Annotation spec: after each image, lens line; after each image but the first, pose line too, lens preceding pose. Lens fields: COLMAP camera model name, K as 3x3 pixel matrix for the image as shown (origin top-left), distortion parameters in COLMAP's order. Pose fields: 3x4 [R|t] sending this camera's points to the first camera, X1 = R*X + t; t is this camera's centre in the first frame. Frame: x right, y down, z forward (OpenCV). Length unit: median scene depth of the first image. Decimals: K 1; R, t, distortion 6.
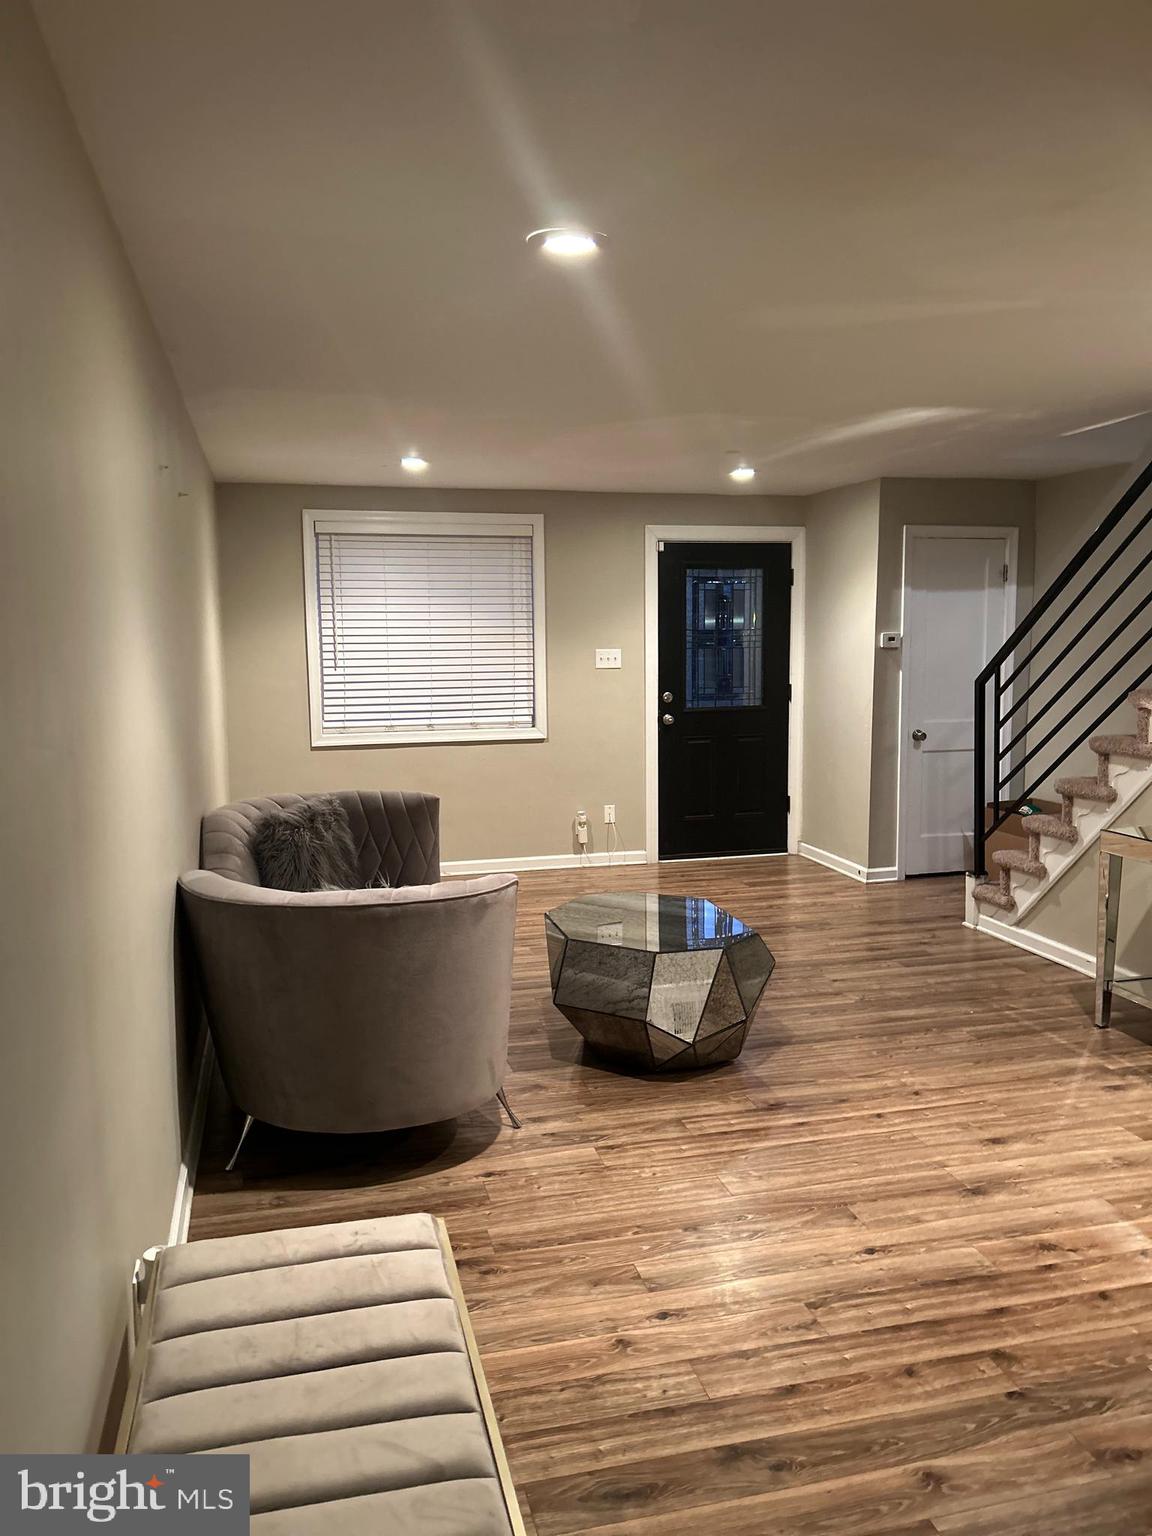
lens RADIAL K [[1148.0, 0, 582.6], [0, 1148.0, 767.9], [0, 0, 1]] dist [0.049822, -0.053260]
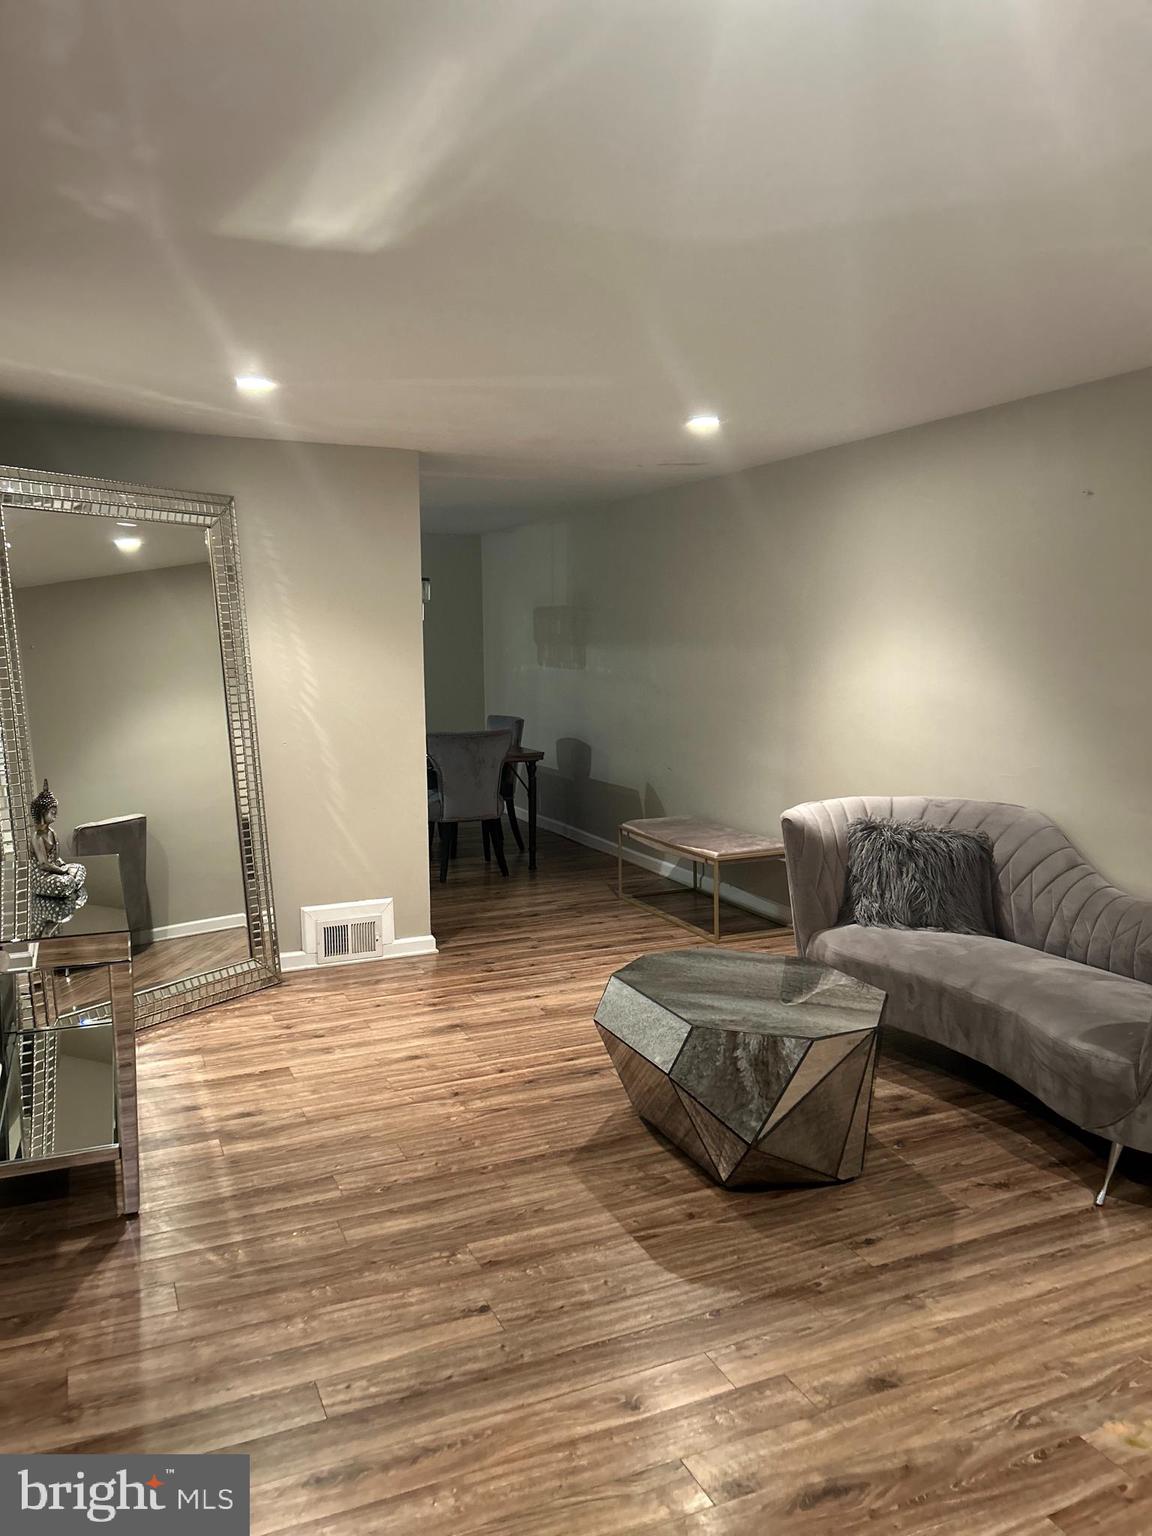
lens RADIAL K [[1148.0, 0, 577.2], [0, 1148.0, 773.0], [0, 0, 1]] dist [0.049822, -0.053260]
pose [[-0.987073, 0.033771, -0.156670, 0.349315], [-0.002623, 0.974012, 0.226479, -0.233453], [0.160247, 0.223963, -0.961333, 2.020849]]
